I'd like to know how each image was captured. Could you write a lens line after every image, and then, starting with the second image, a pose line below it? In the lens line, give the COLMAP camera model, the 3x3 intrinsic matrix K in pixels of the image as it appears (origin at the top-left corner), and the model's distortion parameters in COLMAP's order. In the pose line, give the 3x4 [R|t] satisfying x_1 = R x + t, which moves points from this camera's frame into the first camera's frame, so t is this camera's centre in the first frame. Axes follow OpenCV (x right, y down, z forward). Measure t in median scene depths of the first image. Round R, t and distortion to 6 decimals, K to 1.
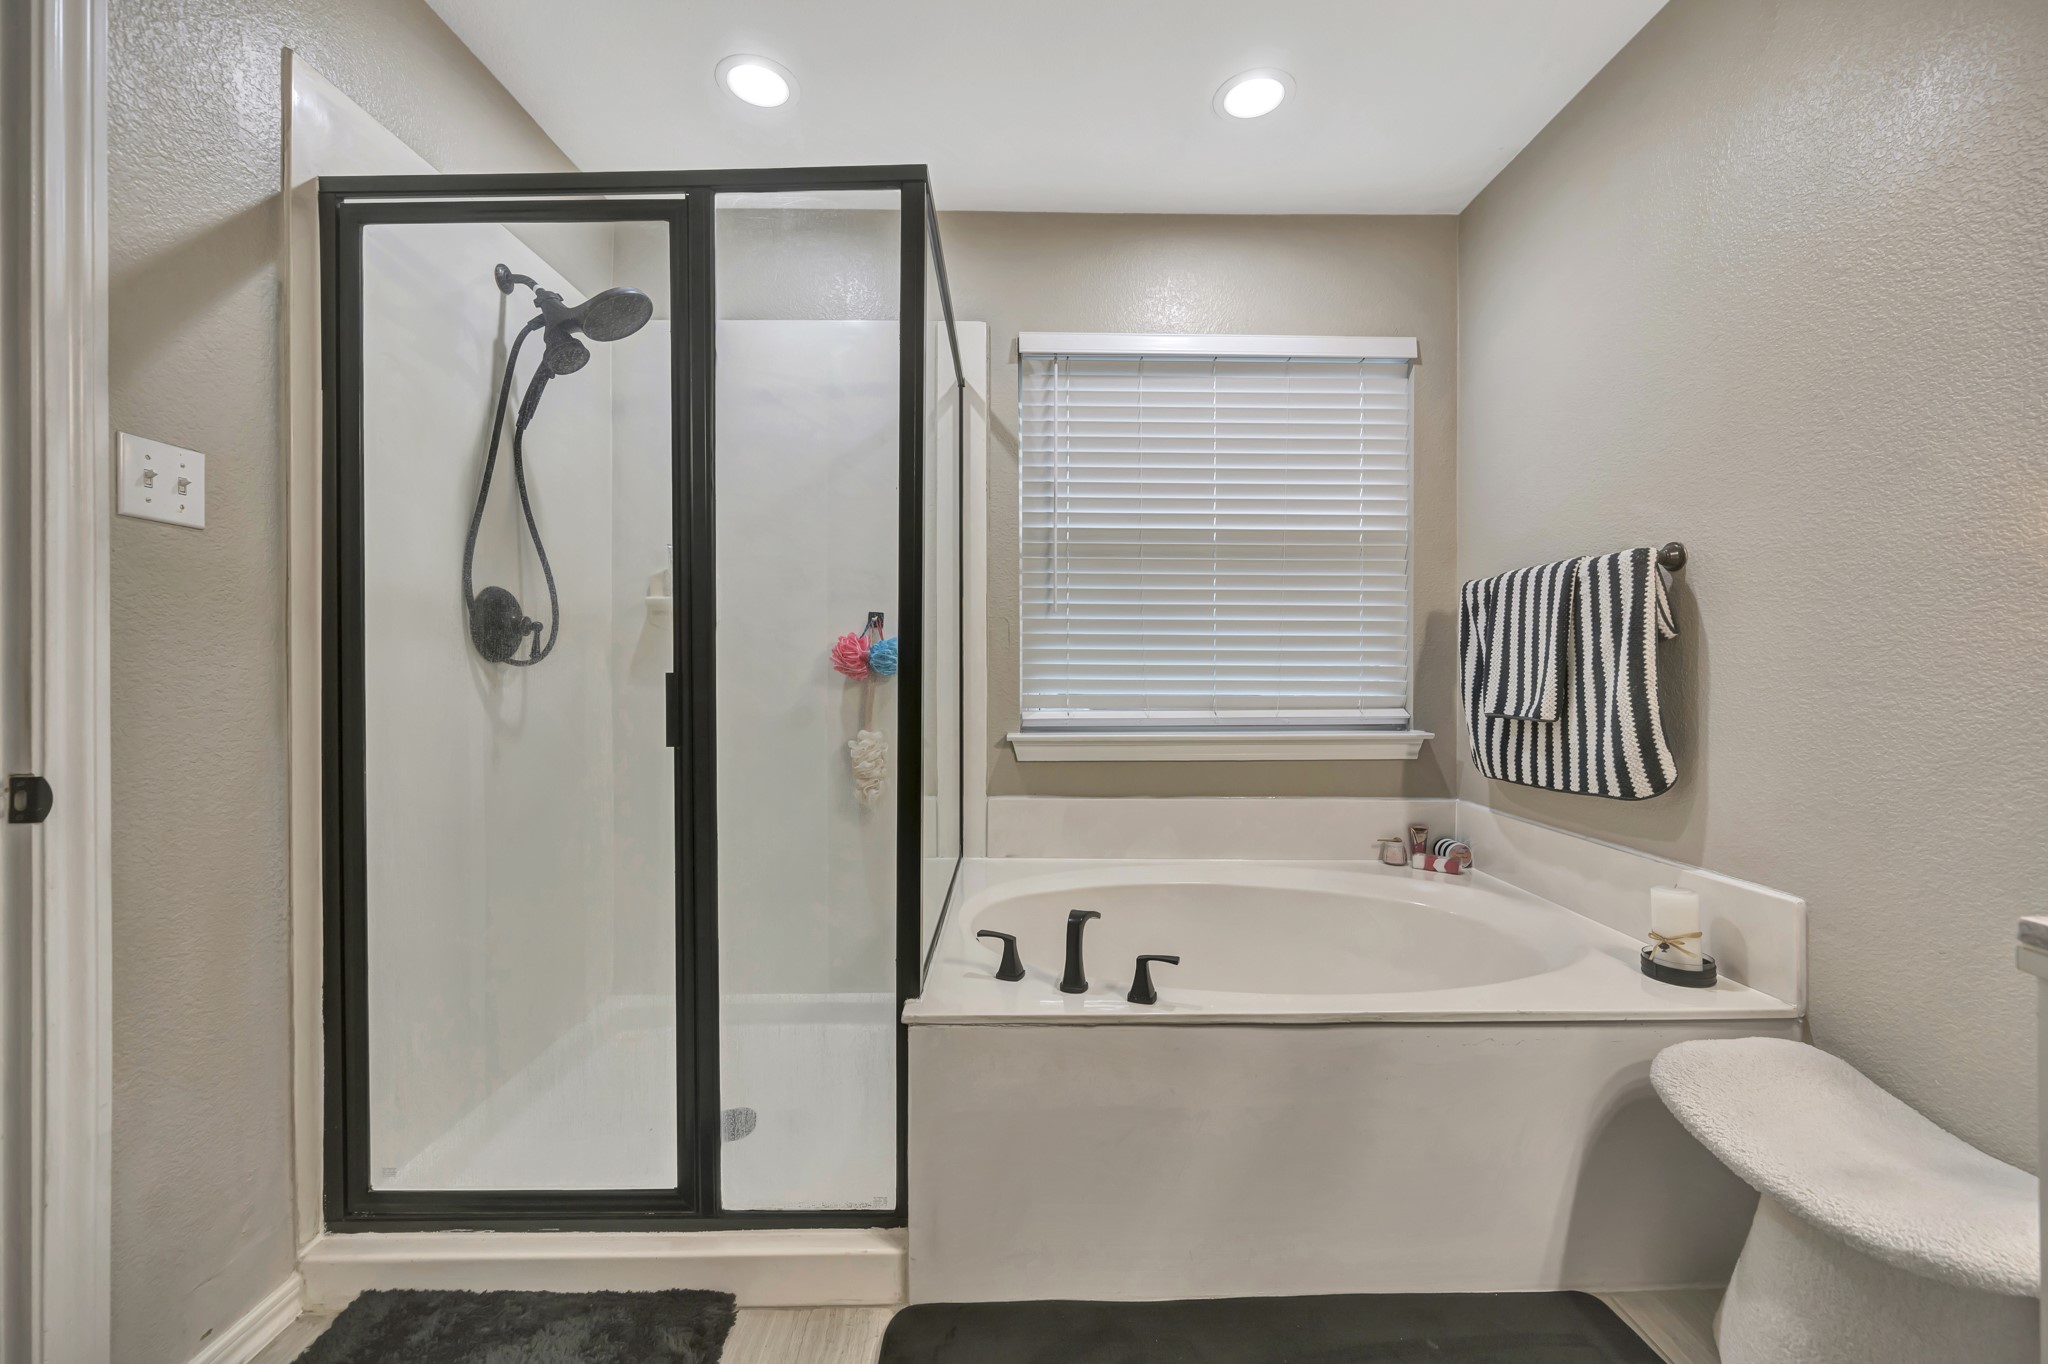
lens RADIAL K [[797.7, 0, 1026.1], [0, 797.7, 669.3], [0, 0, 1]] dist [-0.001021, -0.000199]
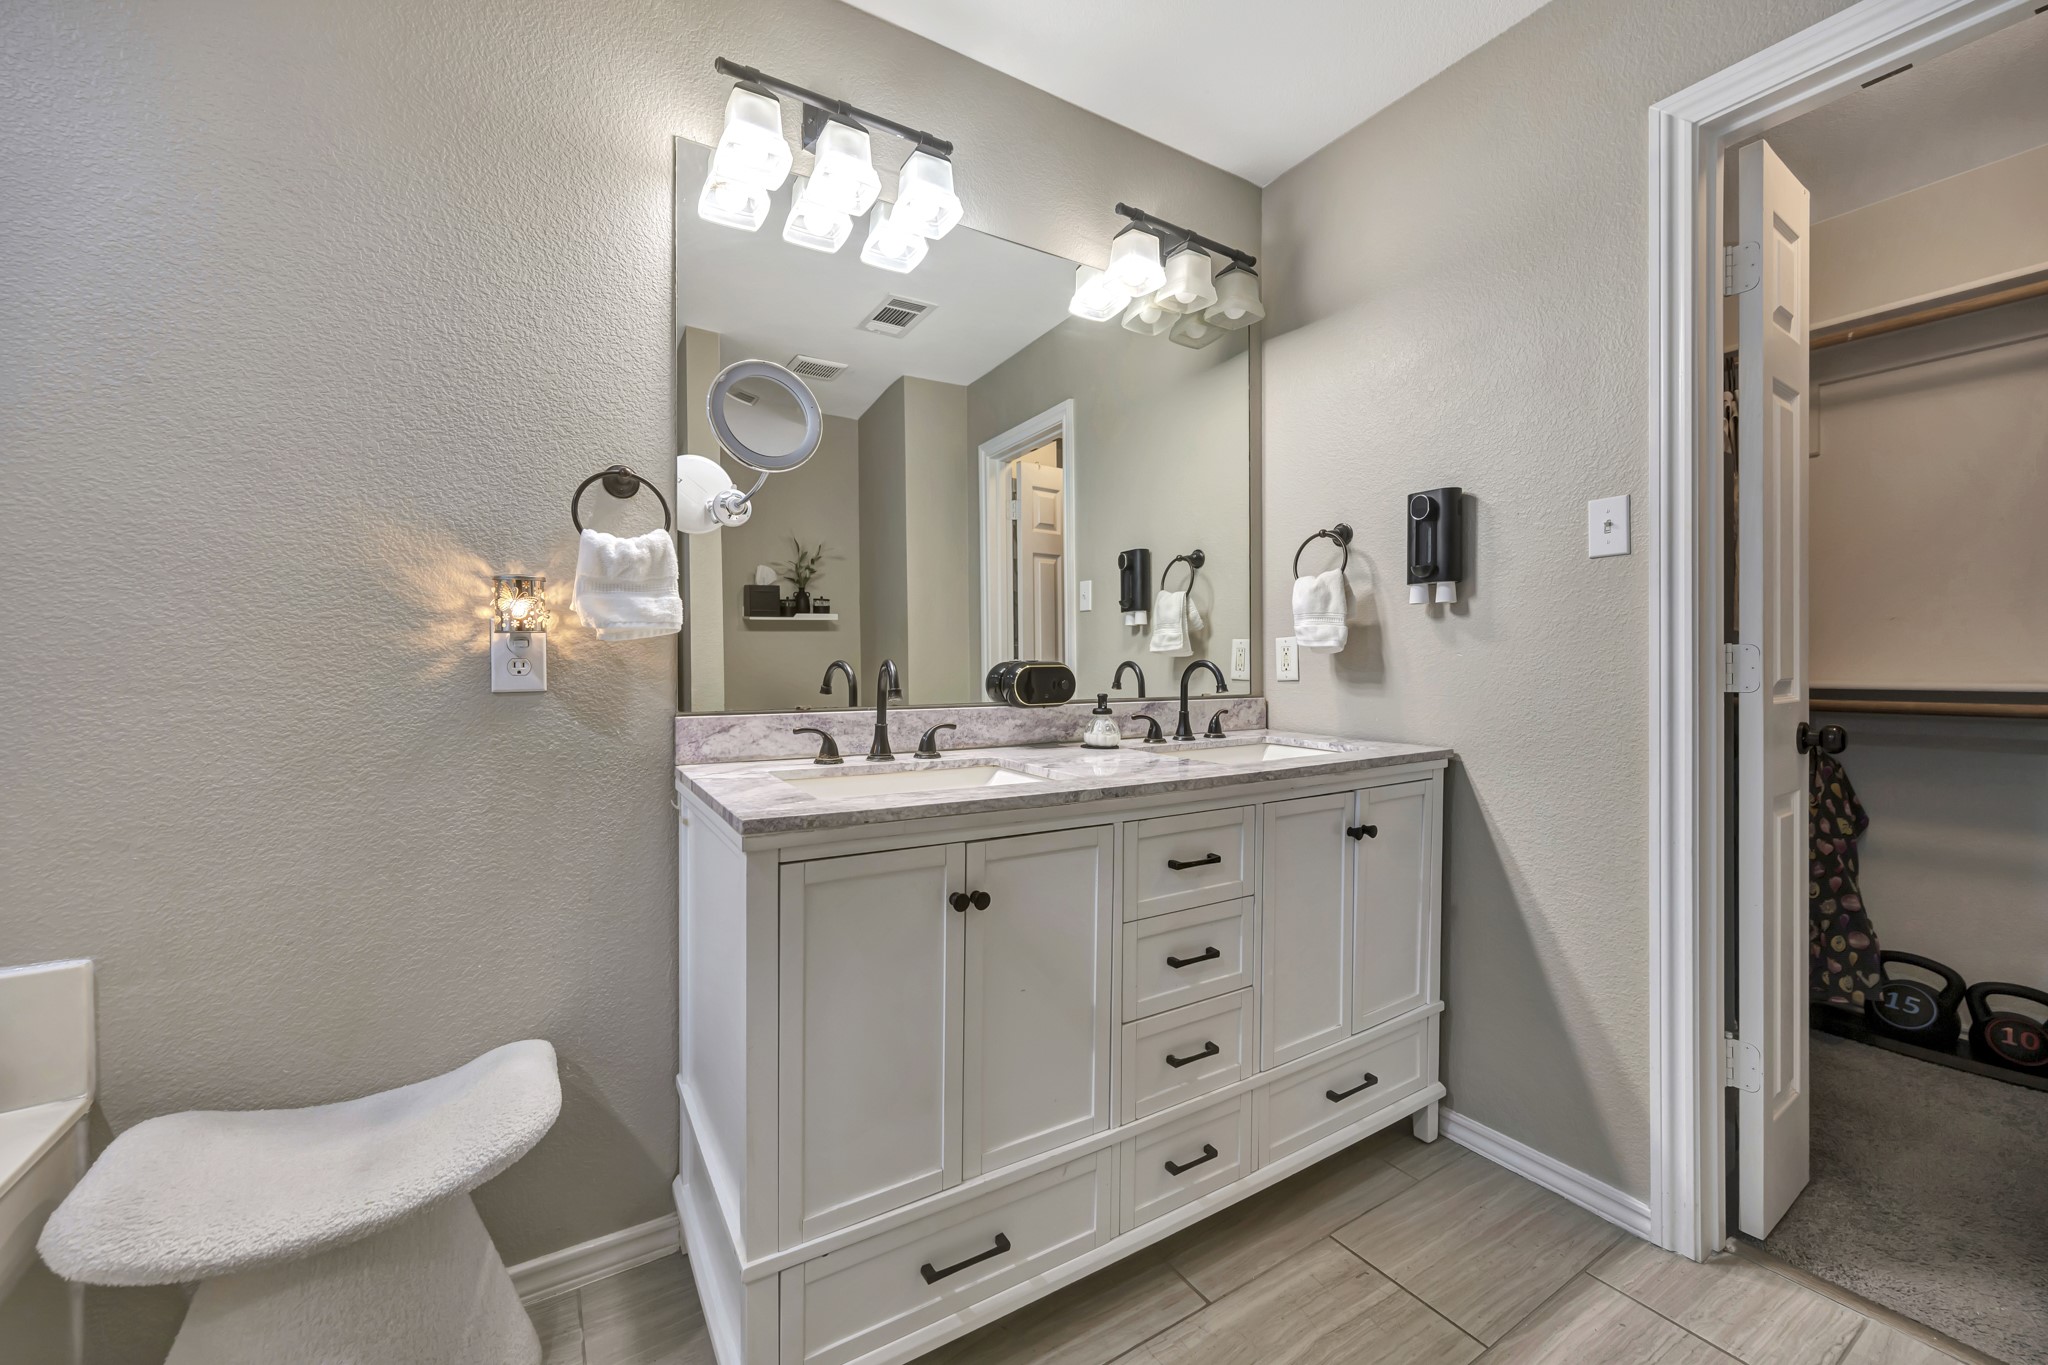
lens RADIAL K [[797.7, 0, 1030.8], [0, 797.7, 675.7], [0, 0, 1]] dist [-0.001021, -0.000199]
pose [[-0.517273, -0.000906, 0.855820, -0.249783], [0.012034, 0.999893, 0.008332, 0.009992], [-0.855736, 0.014609, -0.517207, 0.742861]]
